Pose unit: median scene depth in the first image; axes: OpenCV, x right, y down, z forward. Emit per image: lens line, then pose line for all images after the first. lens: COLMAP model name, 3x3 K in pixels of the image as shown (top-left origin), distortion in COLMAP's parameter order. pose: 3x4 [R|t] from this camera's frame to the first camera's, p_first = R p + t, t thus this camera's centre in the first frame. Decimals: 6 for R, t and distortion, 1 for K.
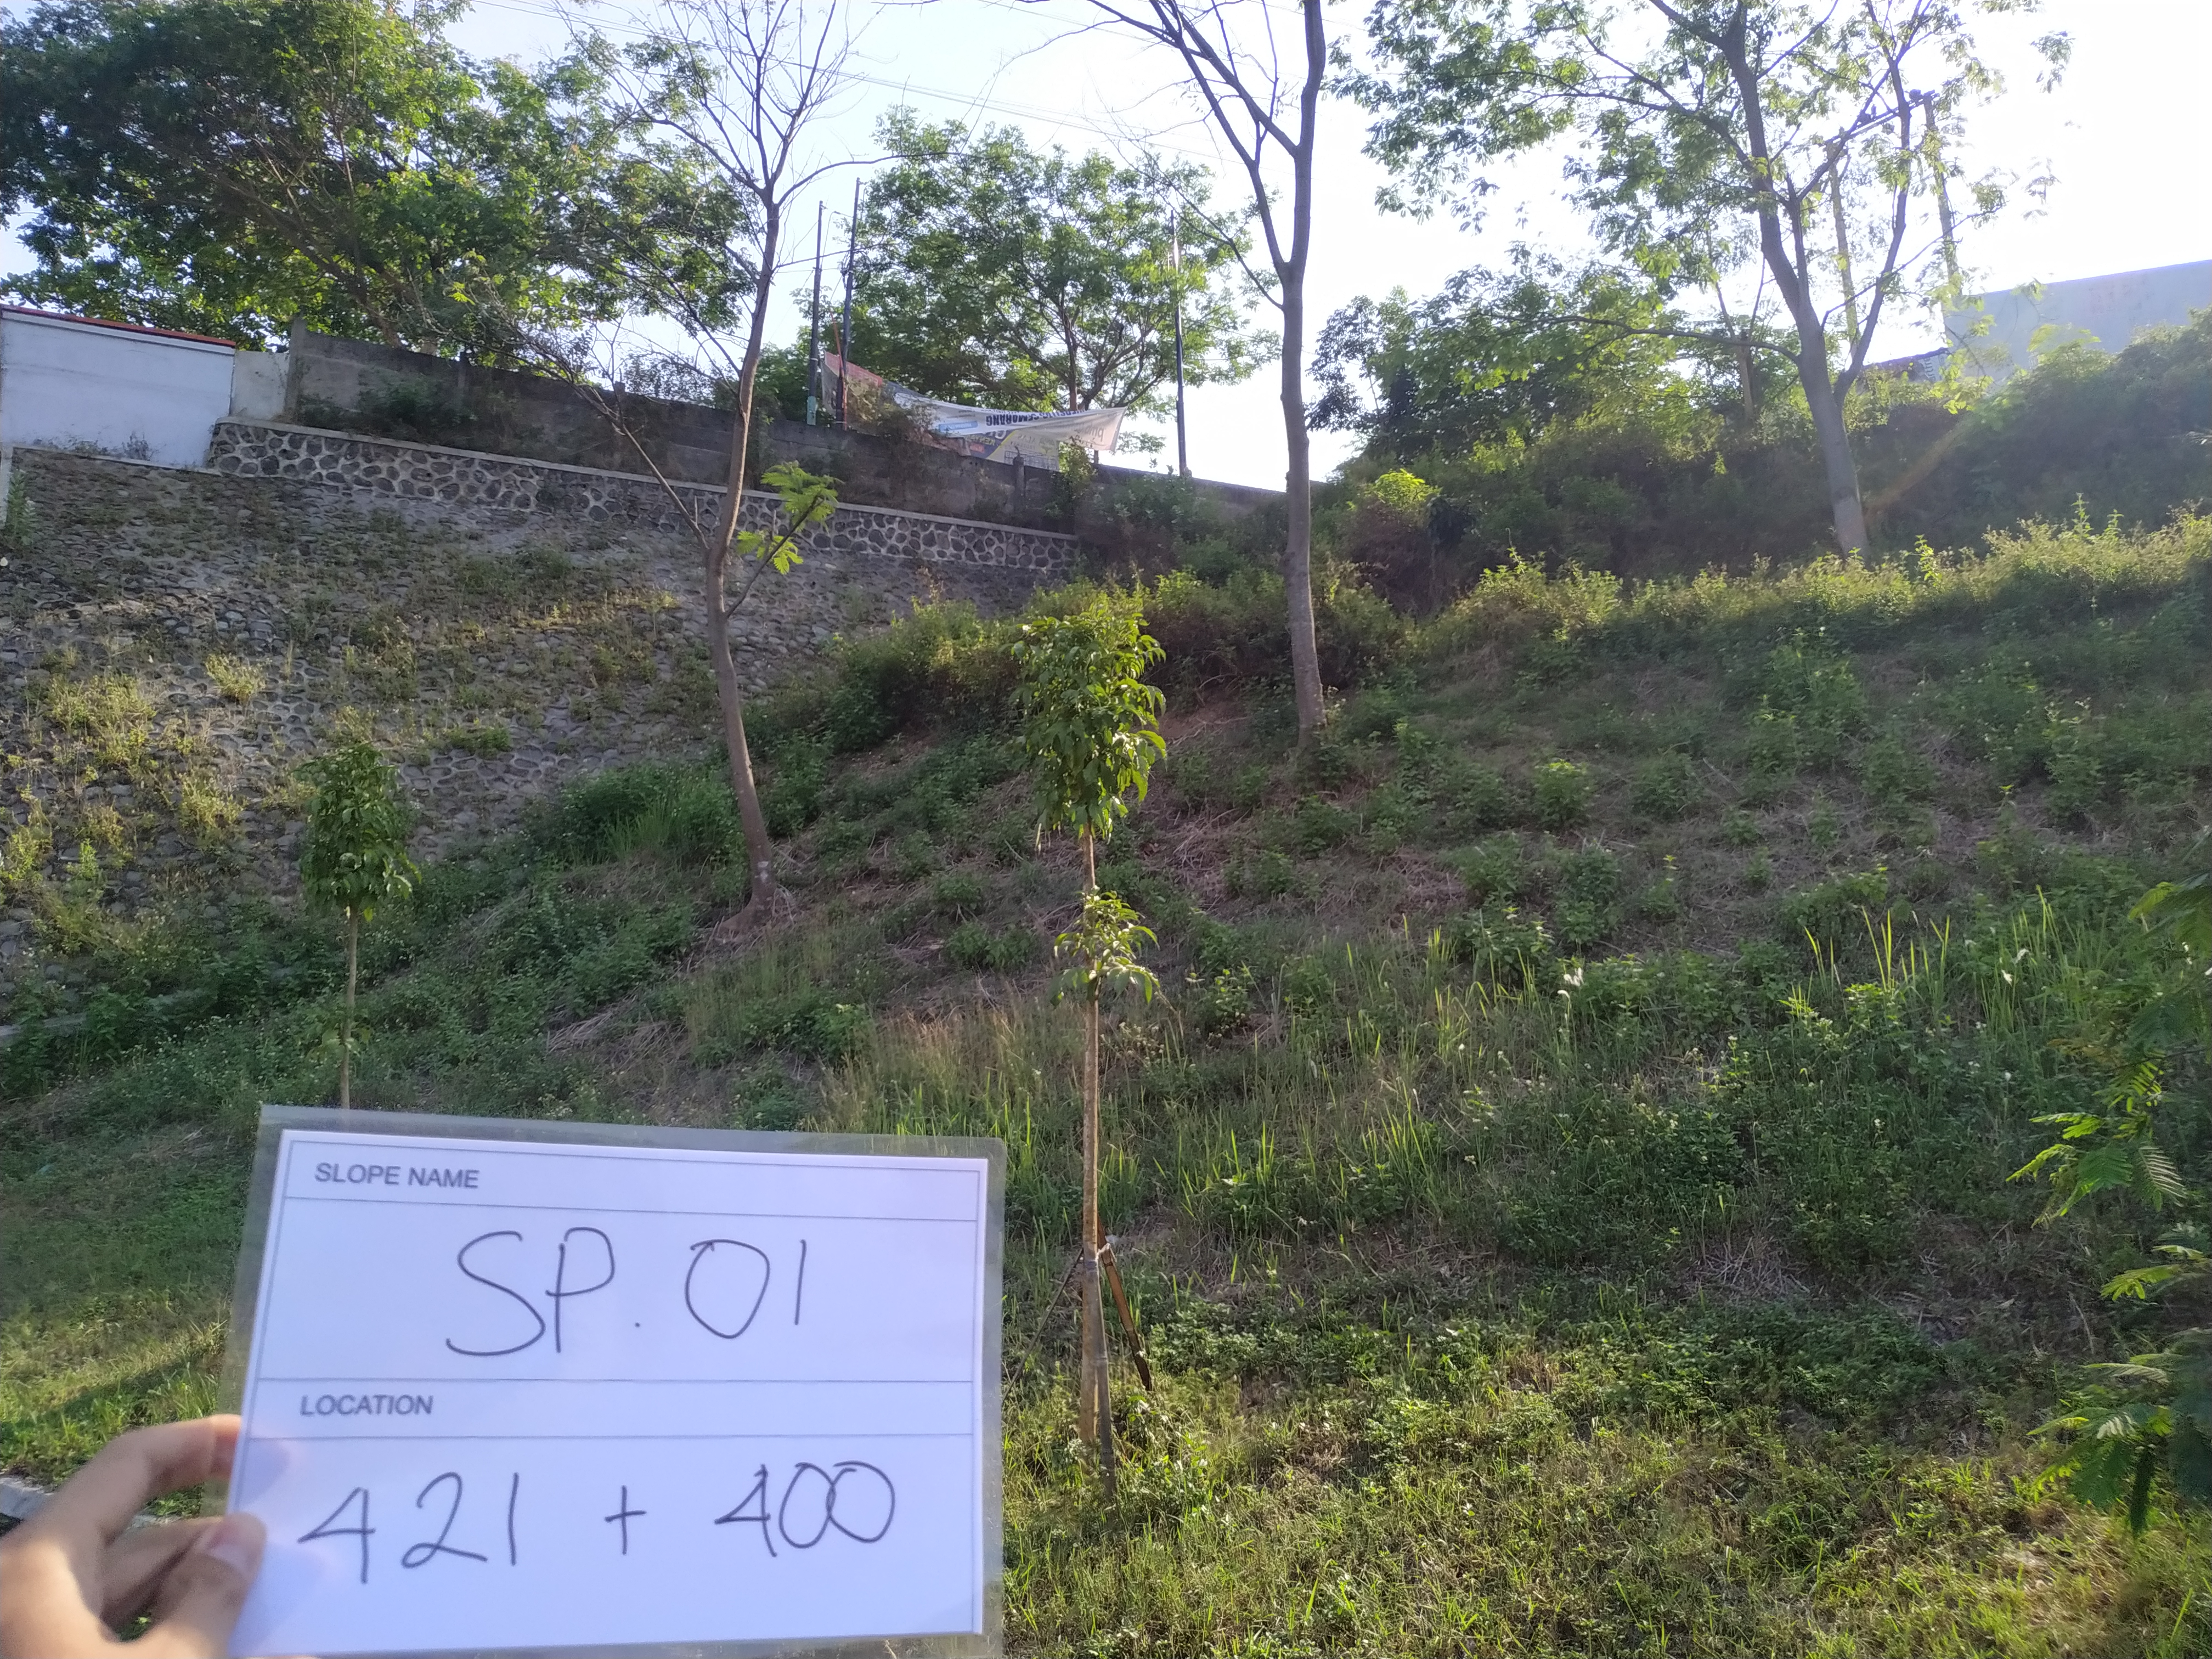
lens RADIAL K [[1620.2, 0, 1106.6], [0, 1620.2, 827.7], [0, 0, 1]] dist [0.001185, -0.000223]
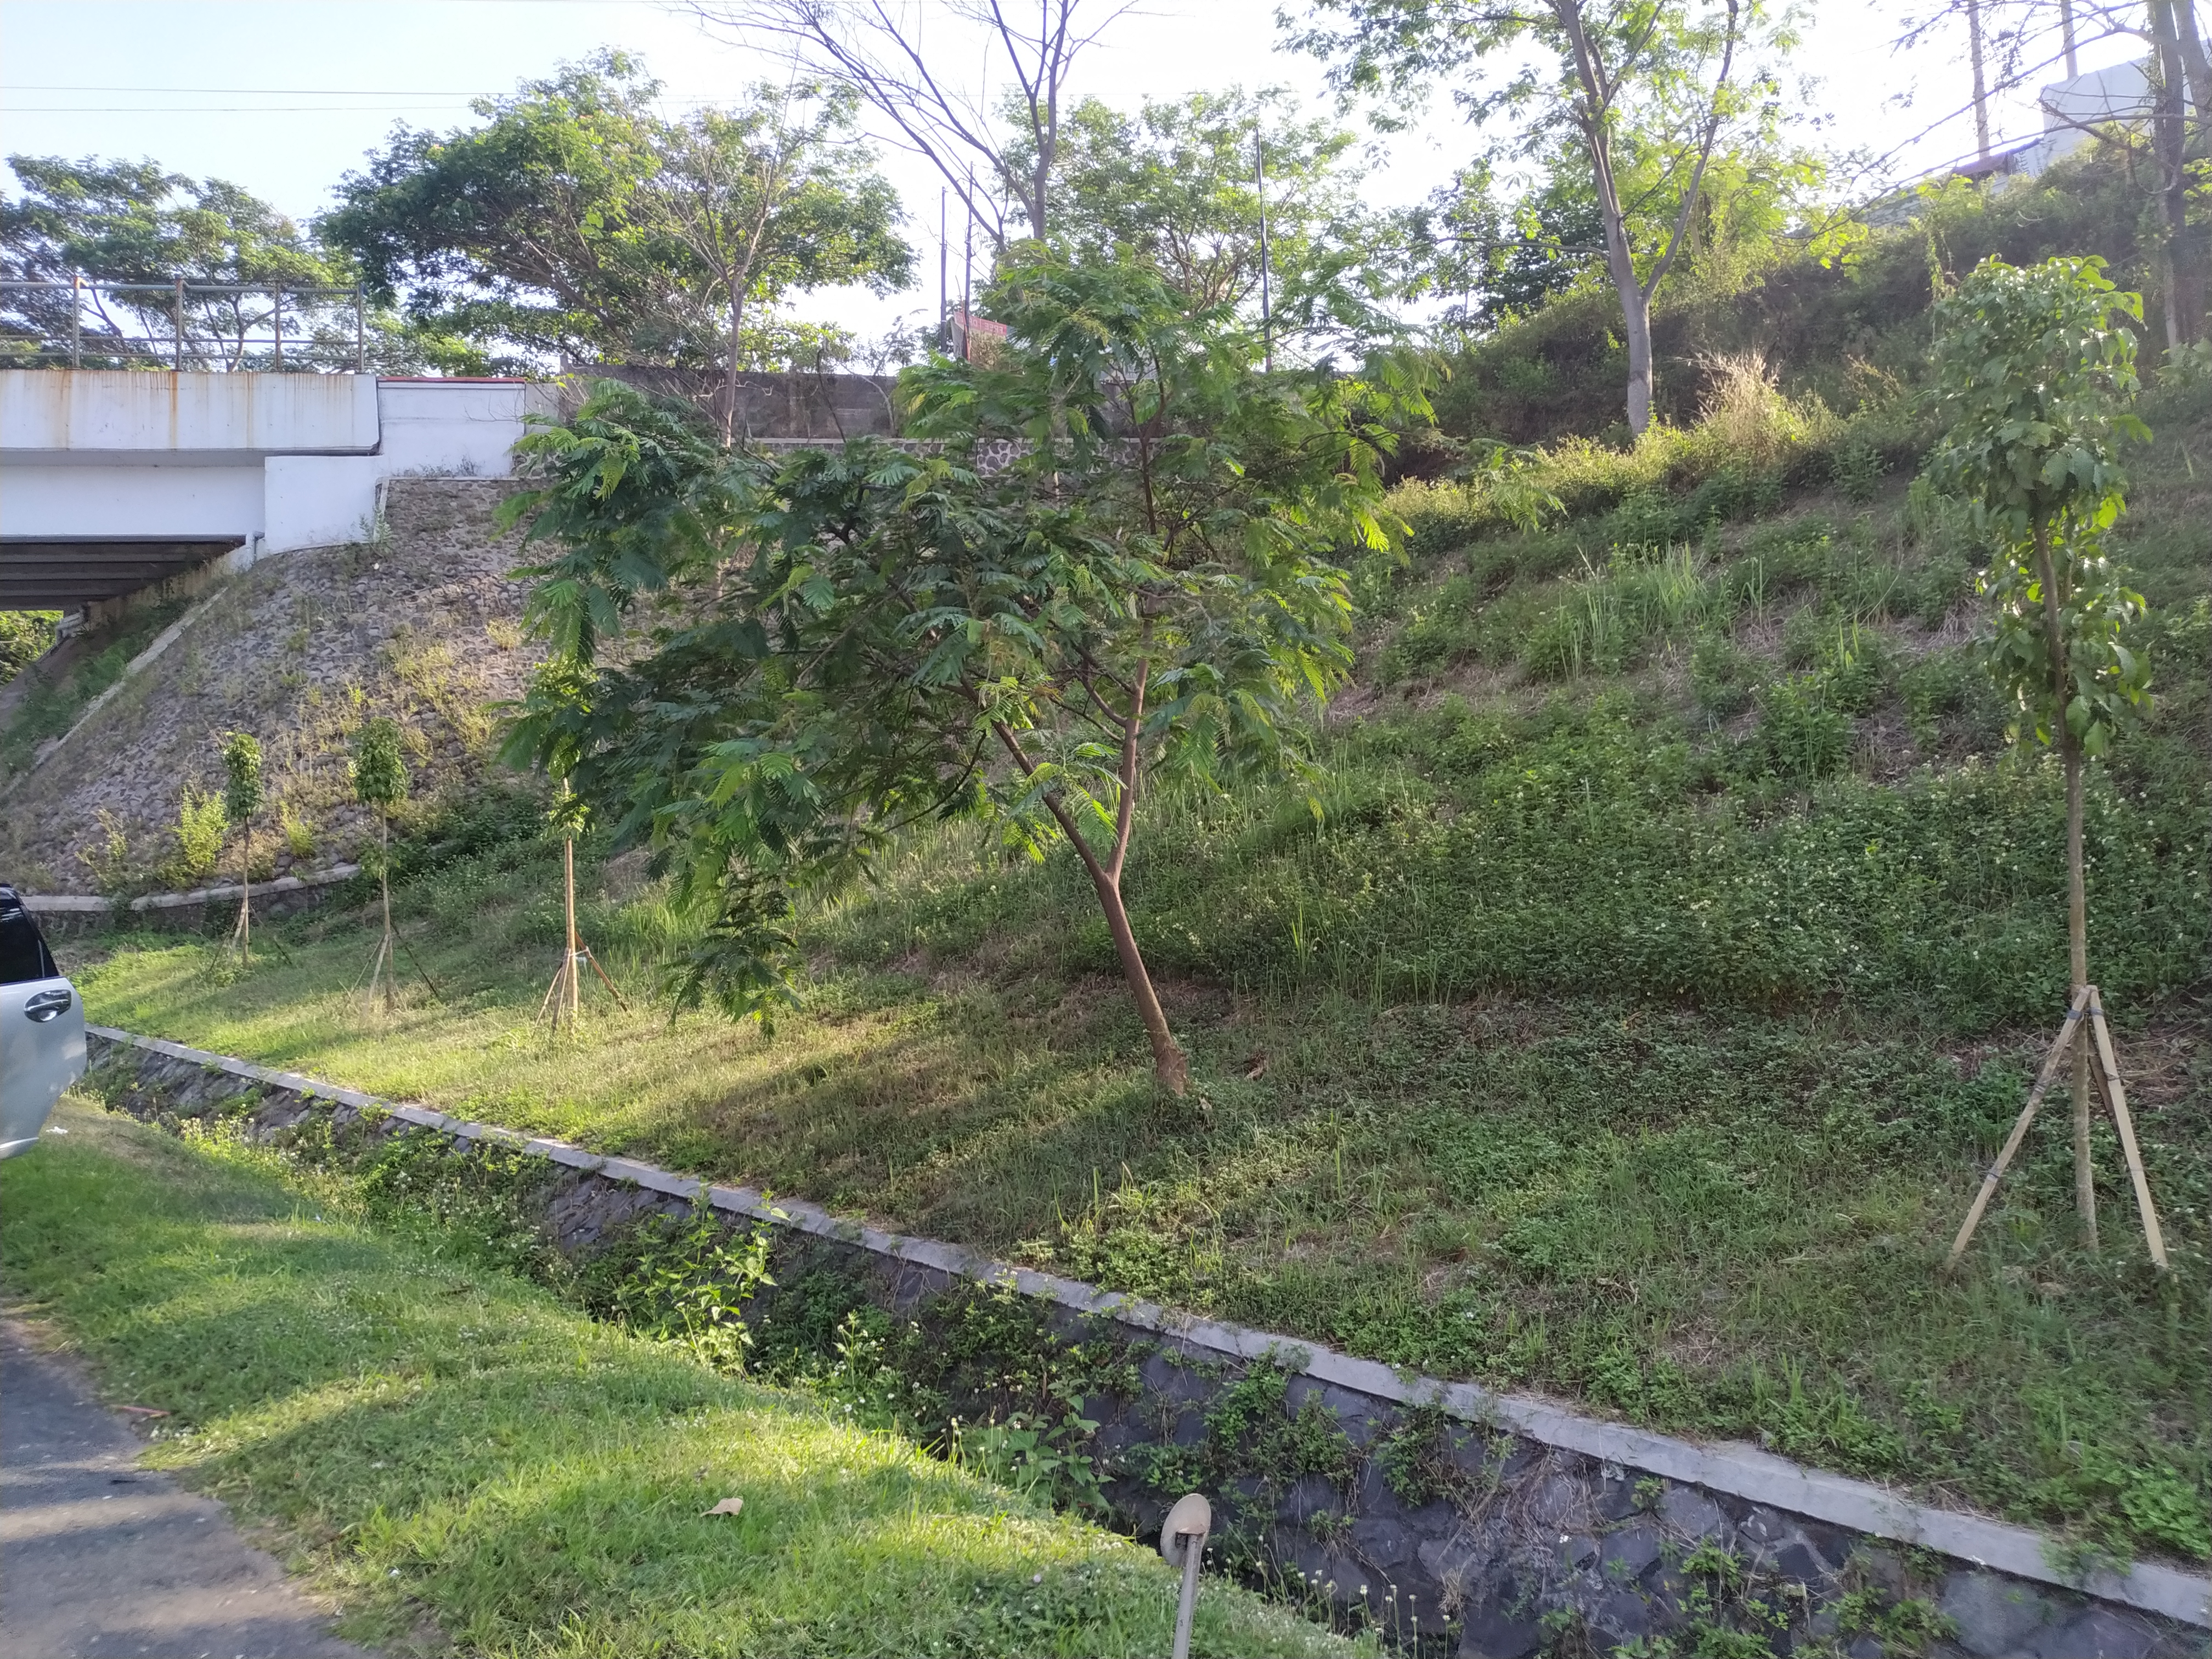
lens RADIAL K [[1620.2, 0, 1106.6], [0, 1620.2, 827.7], [0, 0, 1]] dist [0.001185, -0.000223]
pose [[0.955324, -0.043854, -0.292288, 0.393455], [0.073792, 0.993003, 0.092195, -0.010292], [0.286199, -0.109645, 0.951876, -0.265237]]
